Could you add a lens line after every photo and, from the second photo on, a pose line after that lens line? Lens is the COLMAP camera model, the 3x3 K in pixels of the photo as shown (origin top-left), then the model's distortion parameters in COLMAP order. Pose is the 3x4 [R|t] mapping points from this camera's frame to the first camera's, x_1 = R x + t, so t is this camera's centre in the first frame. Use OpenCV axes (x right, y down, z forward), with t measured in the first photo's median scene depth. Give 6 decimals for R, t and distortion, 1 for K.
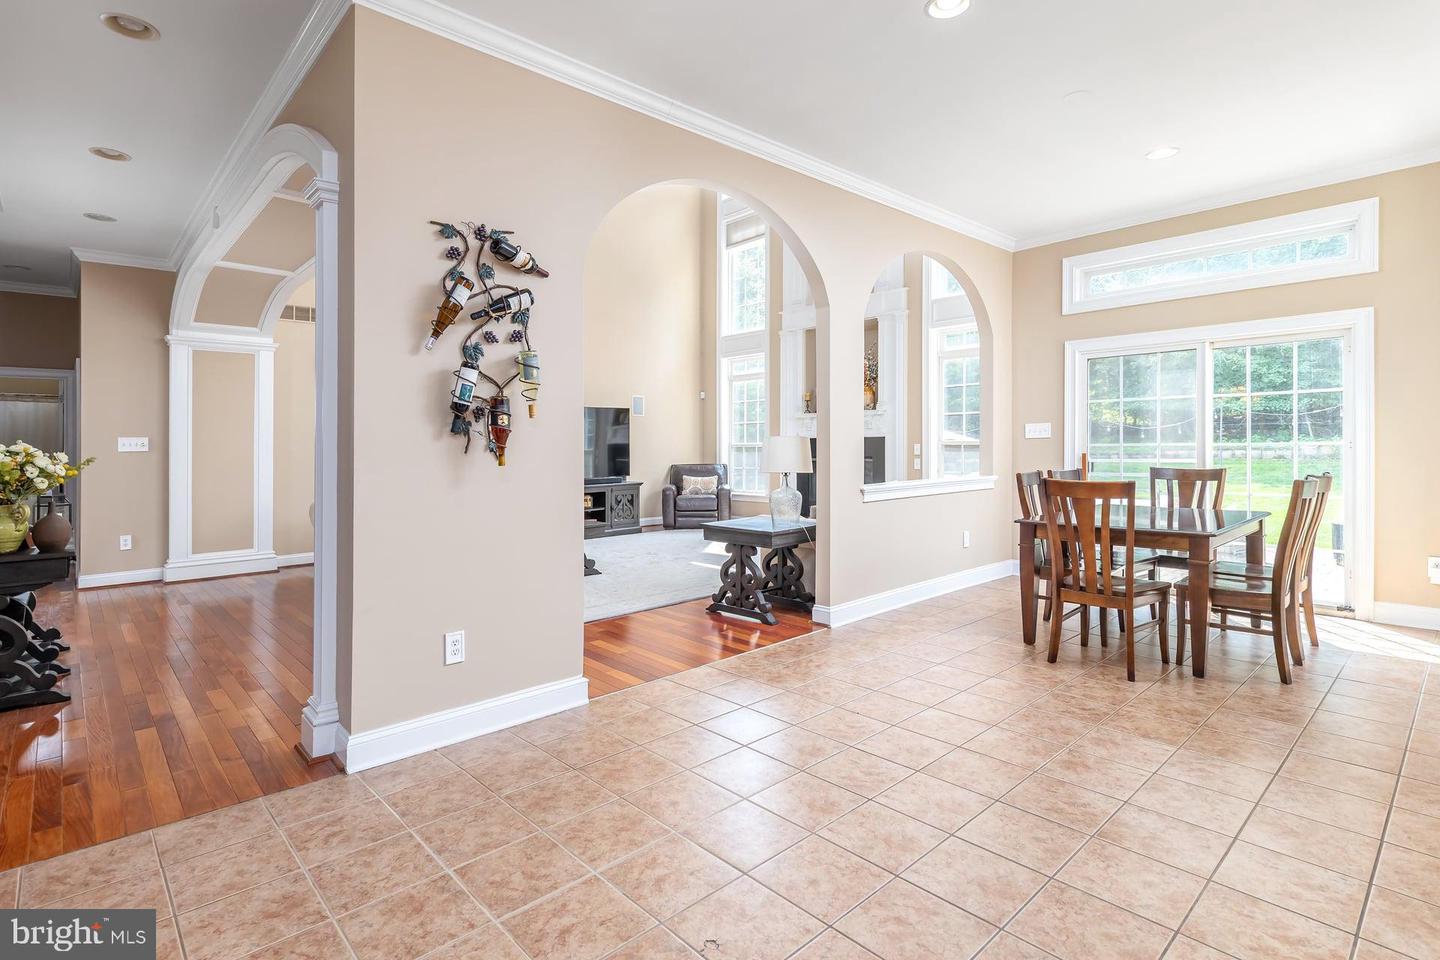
lens RADIAL K [[726.6, 0, 722.8], [0, 726.6, 440.6], [0, 0, 1]] dist [-0.009076, 0.000638]
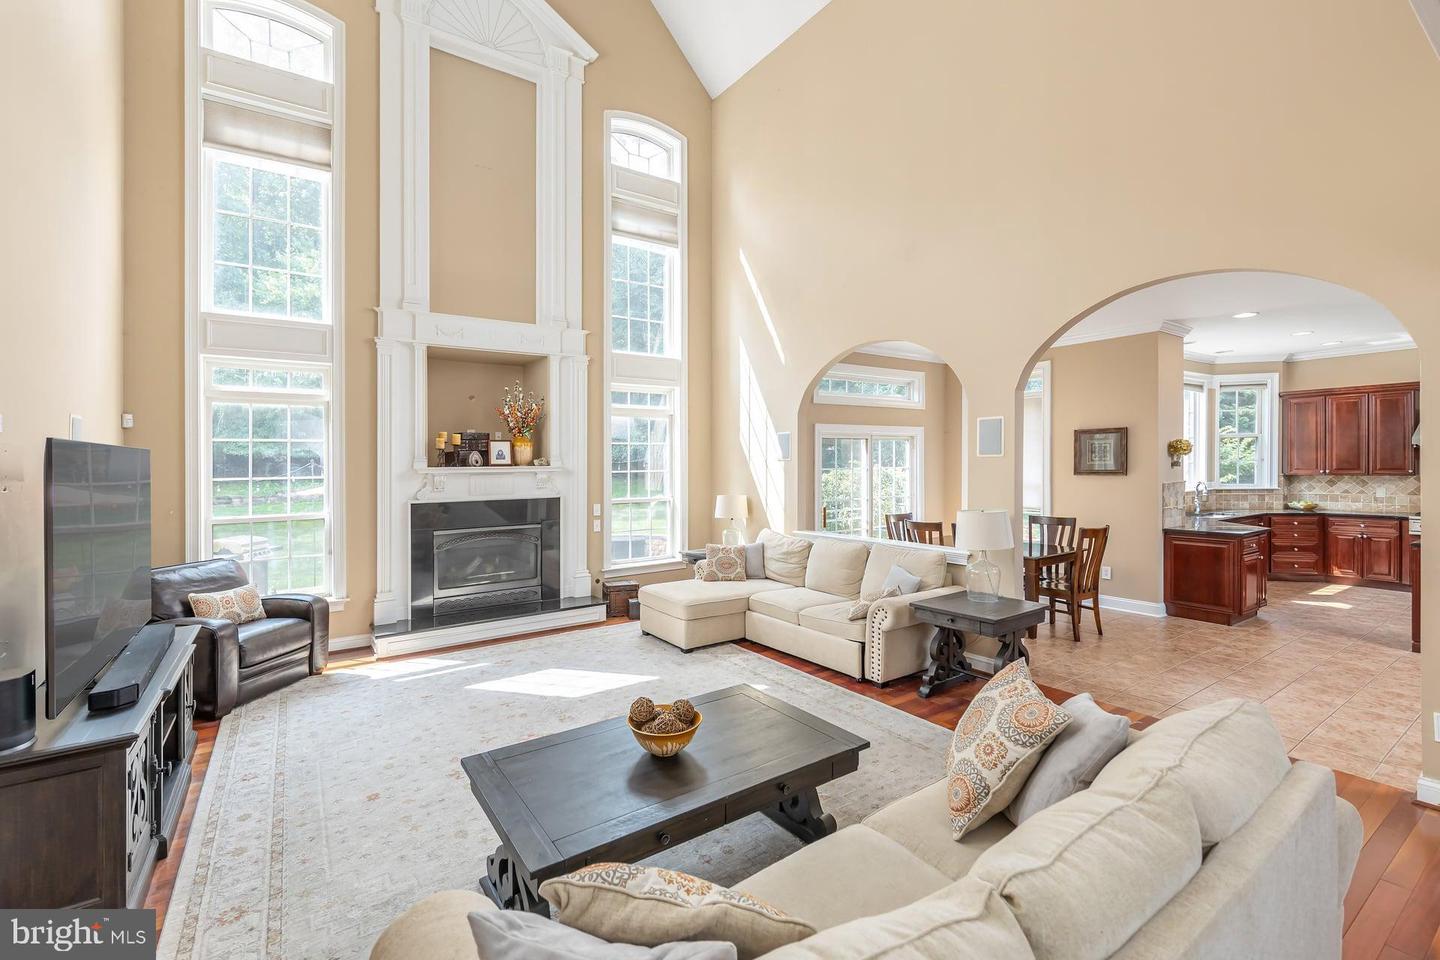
lens RADIAL K [[598.2, 0, 687.0], [0, 598.2, 466.8], [0, 0, 1]] dist [0.002791, -0.000180]
pose [[0.176708, 0.004358, 0.984254, -0.467253], [0.001575, 0.999988, -0.004711, -0.039783], [-0.984262, 0.002383, 0.176699, 0.763793]]
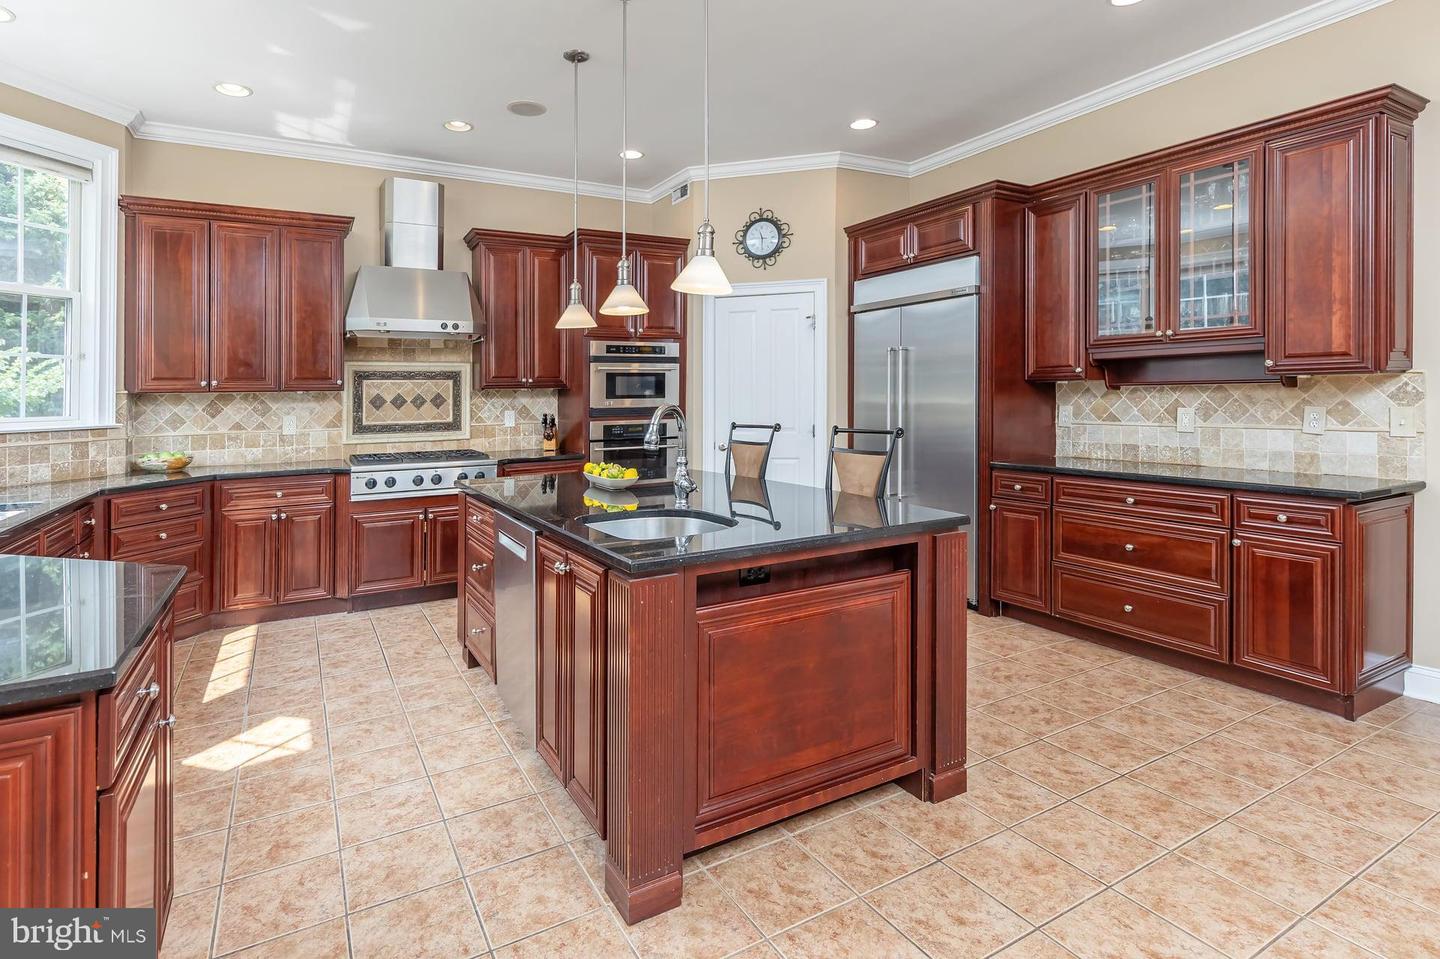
lens RADIAL K [[723.4, 0, 667.0], [0, 723.4, 394.6], [0, 0, 1]] dist [0.014675, -0.001963]
pose [[-0.967647, 0.029494, 0.250579, 0.170661], [0.025811, 0.999505, -0.017971, -0.010383], [-0.250985, -0.010922, -0.967929, 0.378642]]
